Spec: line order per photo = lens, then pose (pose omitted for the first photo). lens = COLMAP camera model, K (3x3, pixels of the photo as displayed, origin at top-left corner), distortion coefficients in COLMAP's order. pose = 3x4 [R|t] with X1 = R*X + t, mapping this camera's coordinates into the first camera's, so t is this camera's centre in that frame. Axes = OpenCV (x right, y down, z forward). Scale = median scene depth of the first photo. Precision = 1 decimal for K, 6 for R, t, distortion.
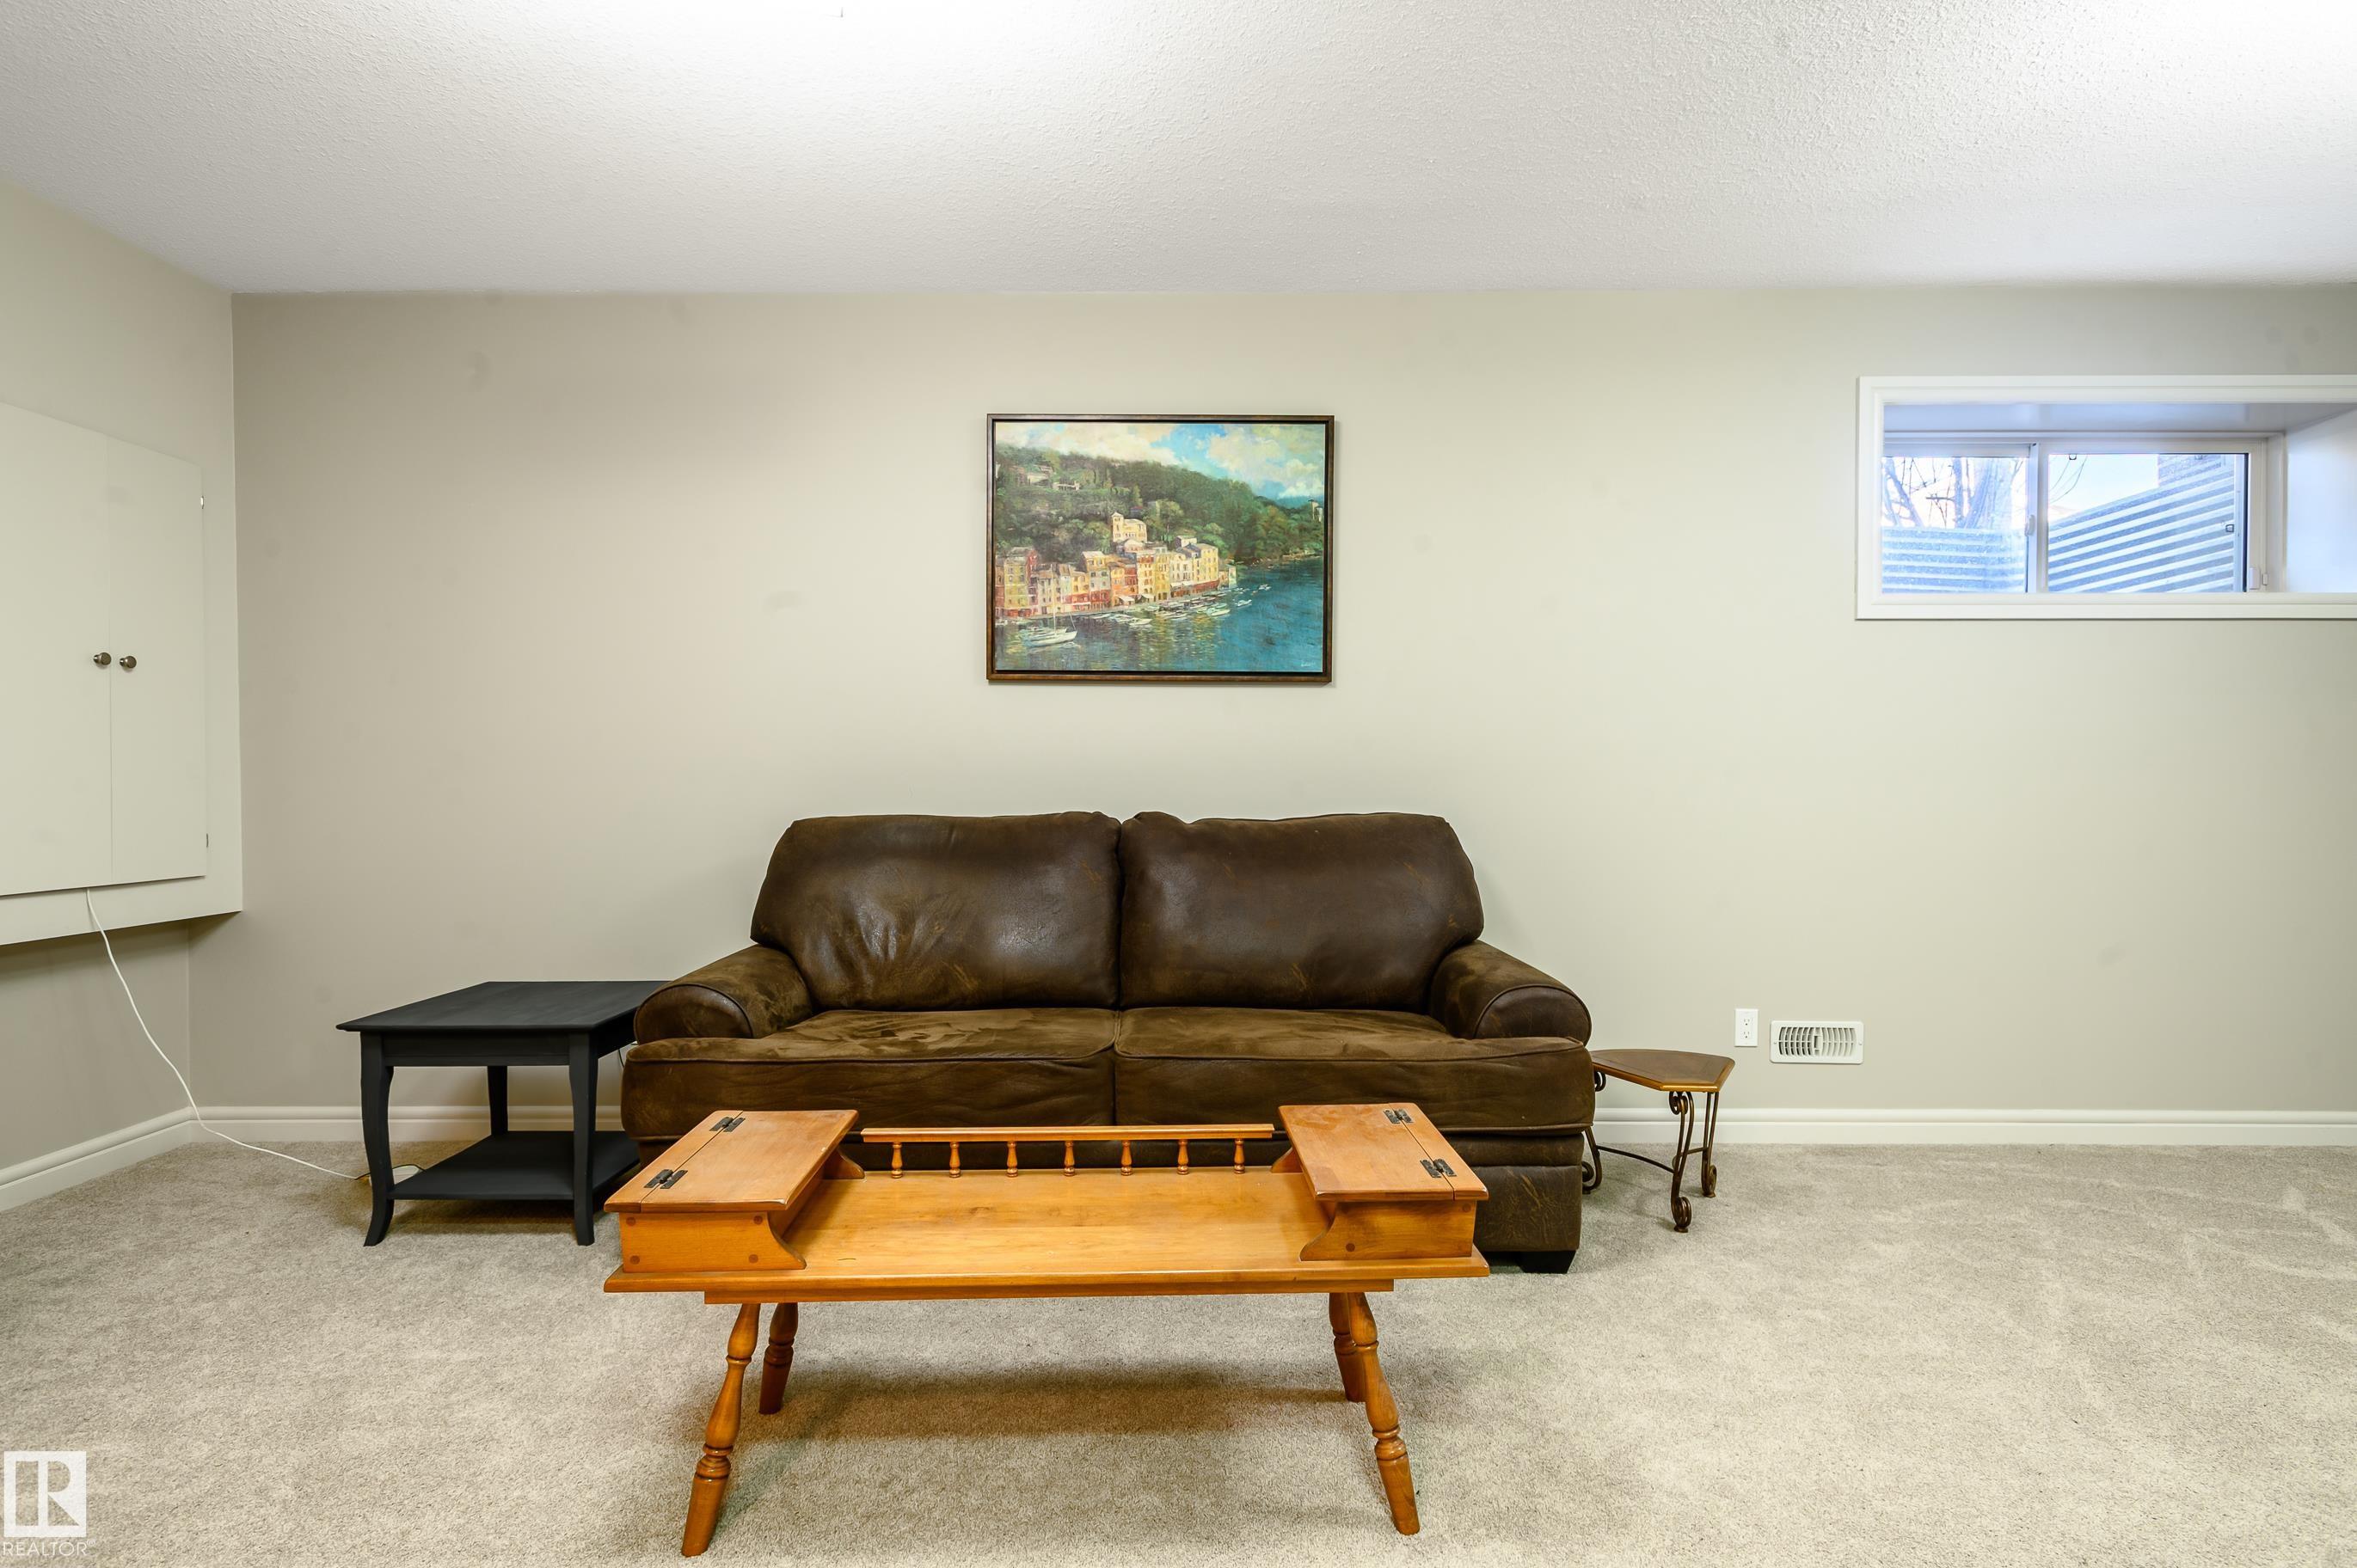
lens RADIAL K [[1197.2, 0, 1176.3], [0, 1197.2, 784.1], [0, 0, 1]] dist [0.005587, 0.000906]
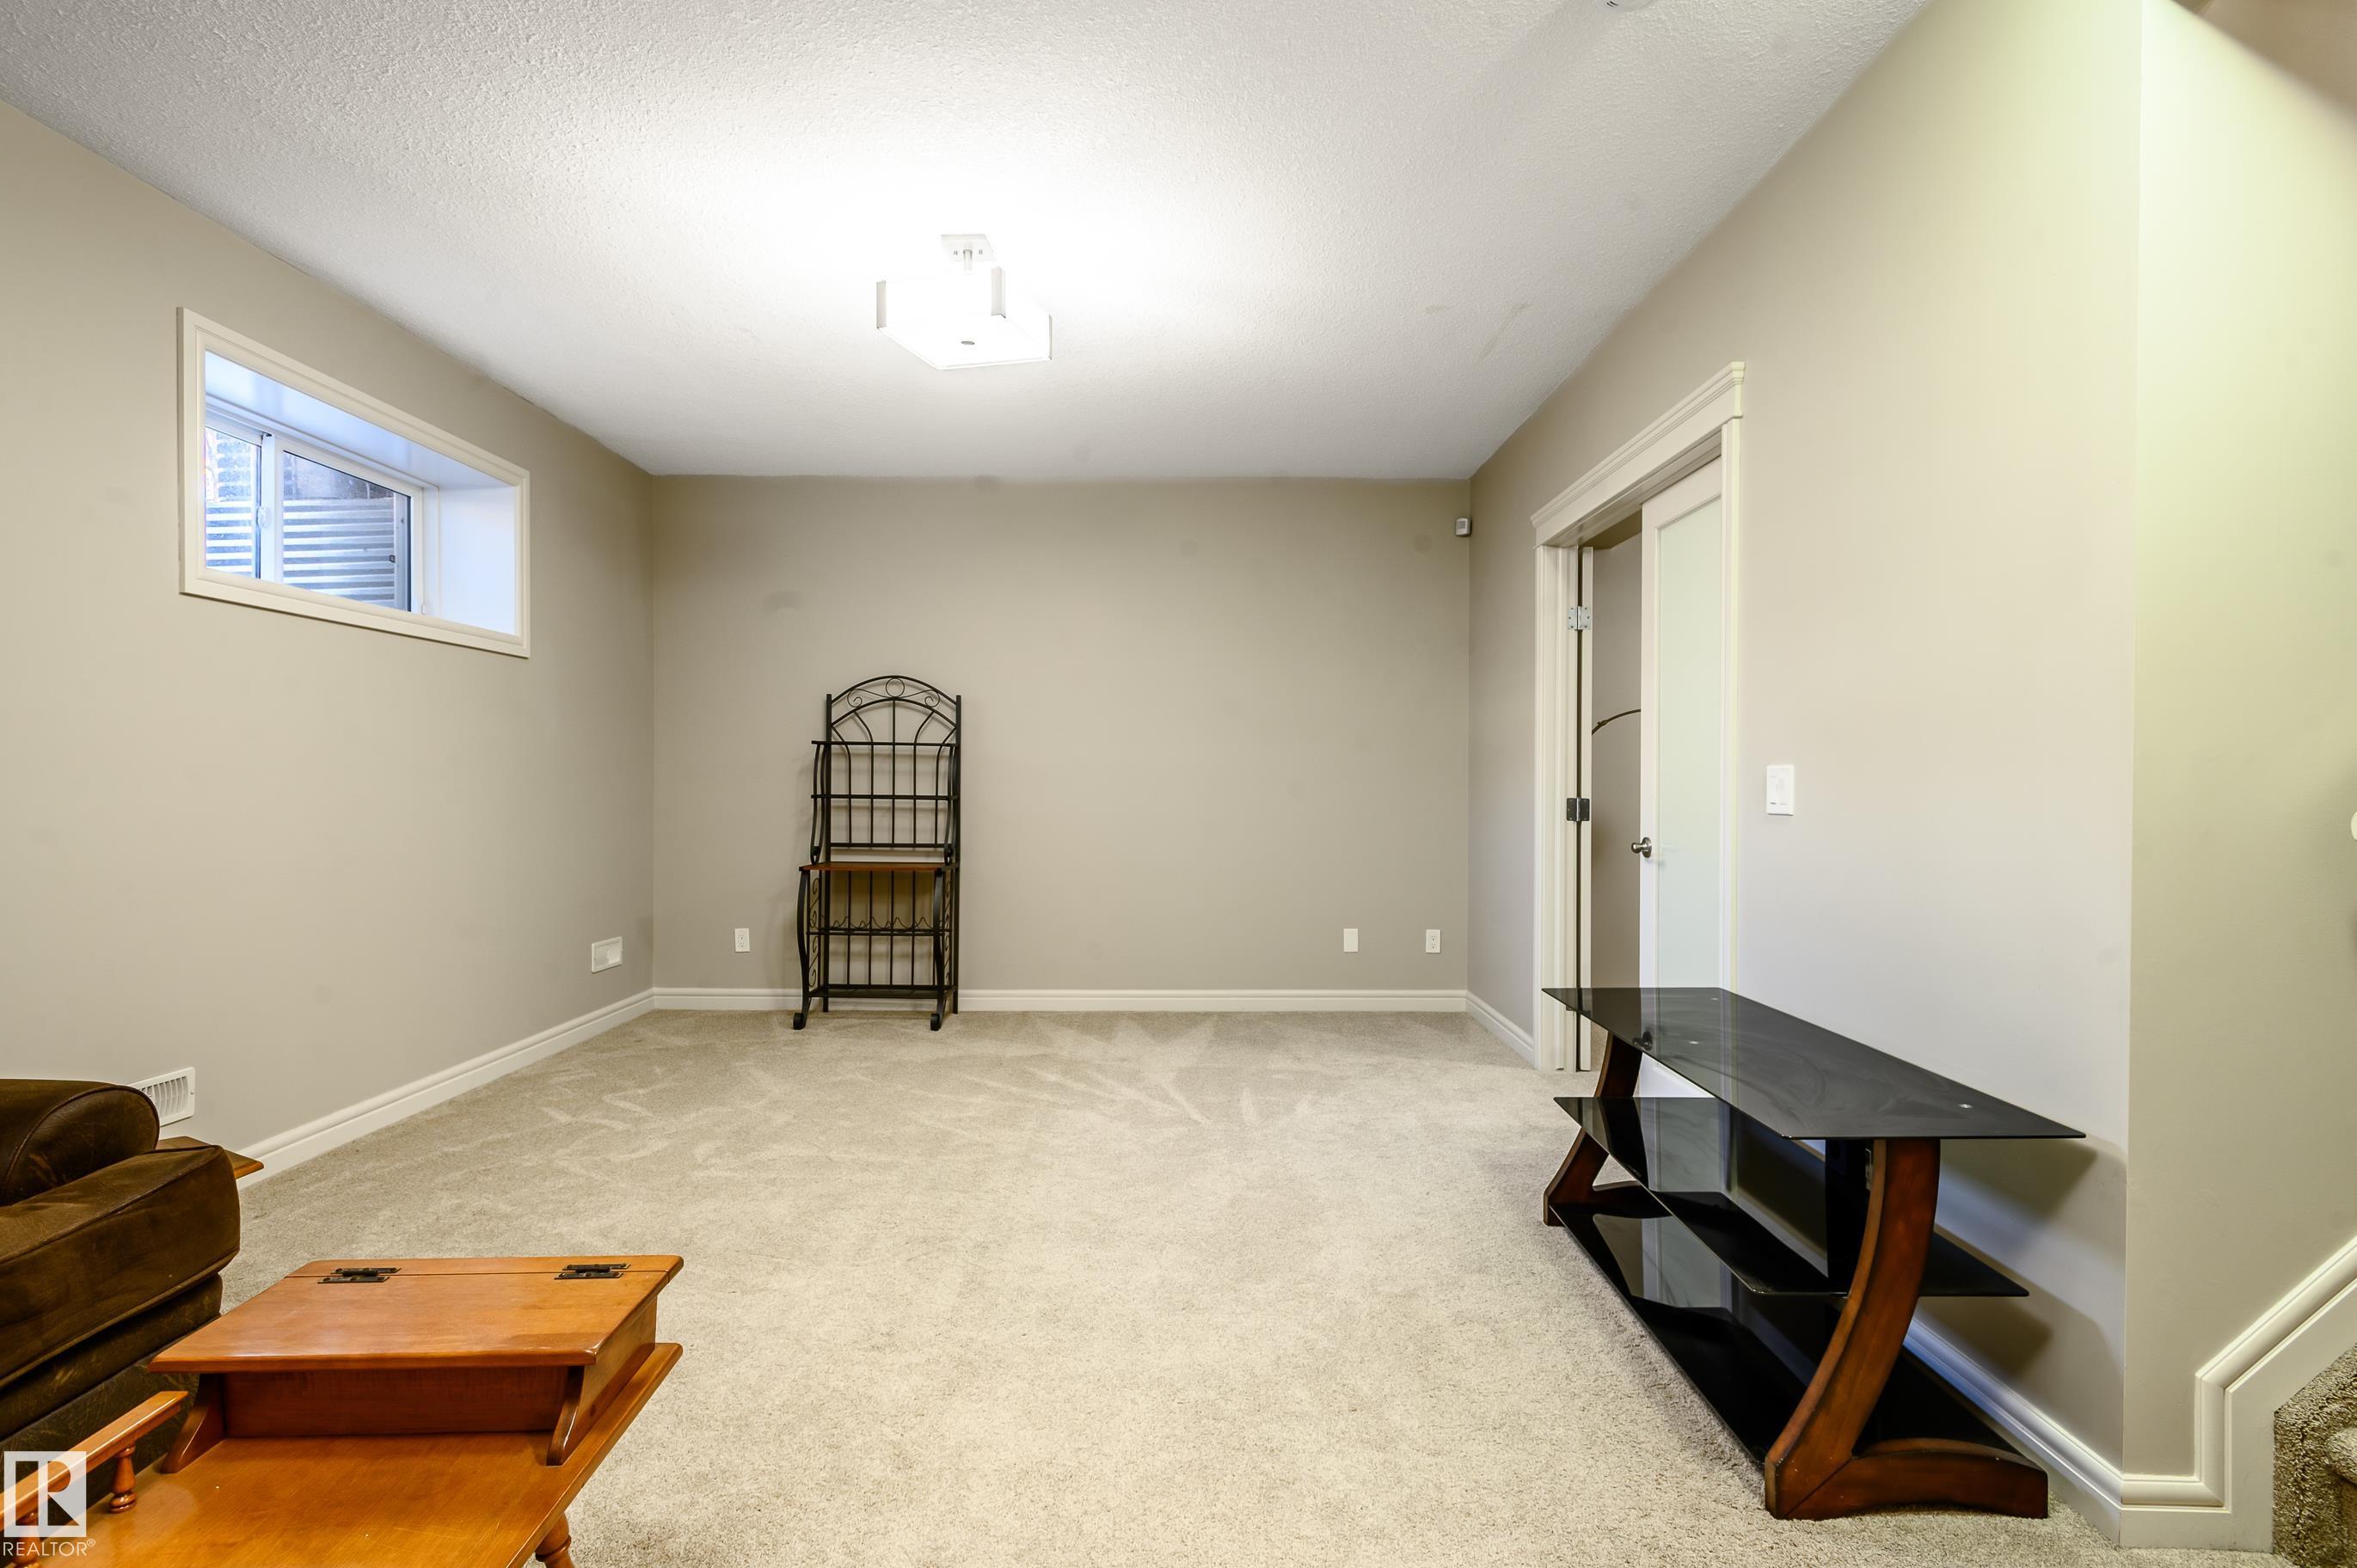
lens RADIAL K [[1197.2, 0, 1177.6], [0, 1197.2, 784.5], [0, 0, 1]] dist [0.005587, 0.000906]
pose [[0.007936, -0.005307, 0.999954, -0.326523], [0.006634, 0.999964, 0.005255, -0.002948], [-0.999947, 0.006592, 0.007971, 0.341941]]
